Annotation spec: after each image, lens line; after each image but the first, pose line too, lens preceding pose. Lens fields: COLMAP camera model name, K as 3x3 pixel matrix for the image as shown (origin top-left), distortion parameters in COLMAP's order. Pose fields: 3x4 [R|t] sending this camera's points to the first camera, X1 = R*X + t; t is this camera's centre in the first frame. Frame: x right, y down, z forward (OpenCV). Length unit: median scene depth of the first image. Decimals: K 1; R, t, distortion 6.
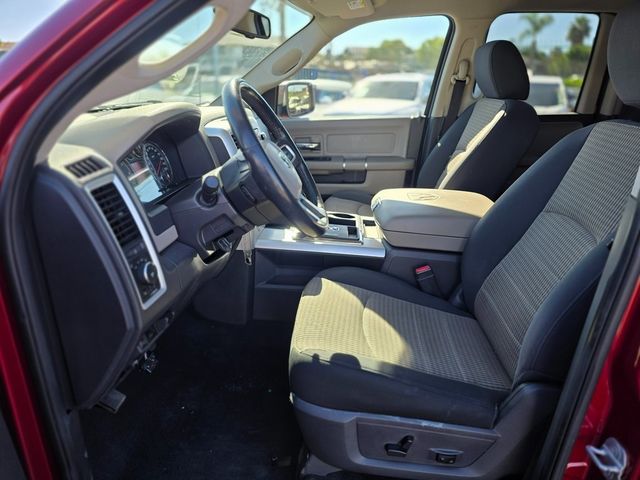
lens RADIAL K [[434.8, 0, 317.9], [0, 434.8, 234.7], [0, 0, 1]] dist [0.027847, -0.012679]
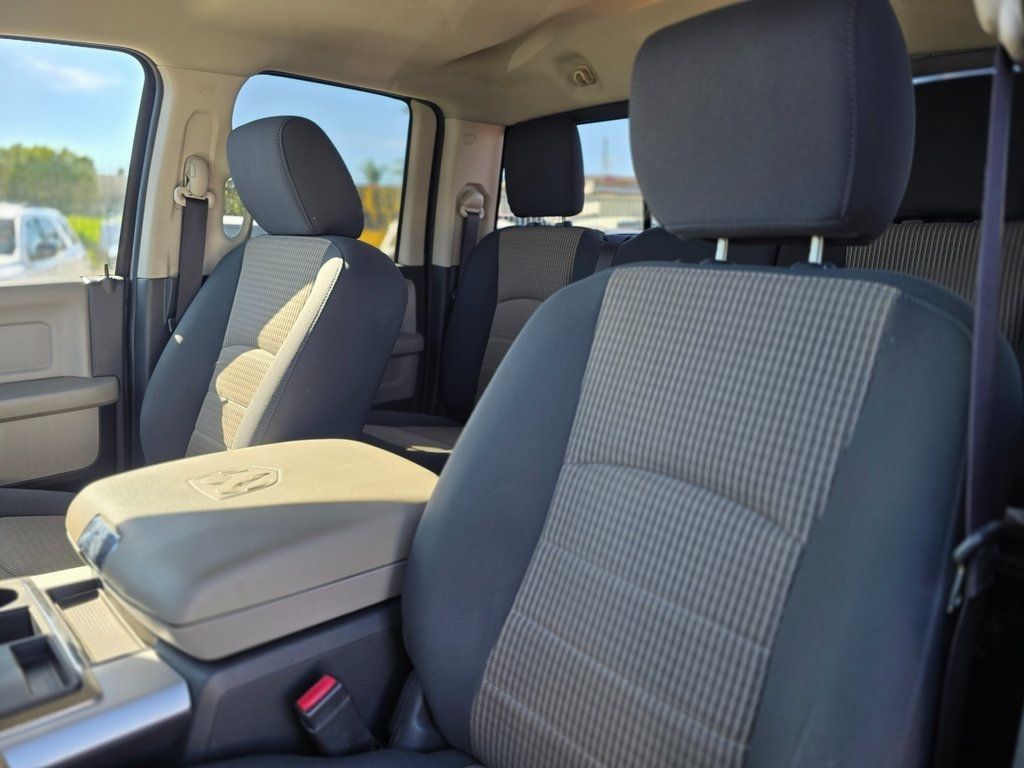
lens RADIAL K [[695.7, 0, 515.6], [0, 695.7, 380.7], [0, 0, 1]] dist [0.027847, -0.012679]
pose [[0.669117, -0.147397, 0.728393, -0.018861], [0.233383, 0.972225, -0.017652, -0.089876], [-0.705560, 0.181806, 0.684932, 0.351372]]
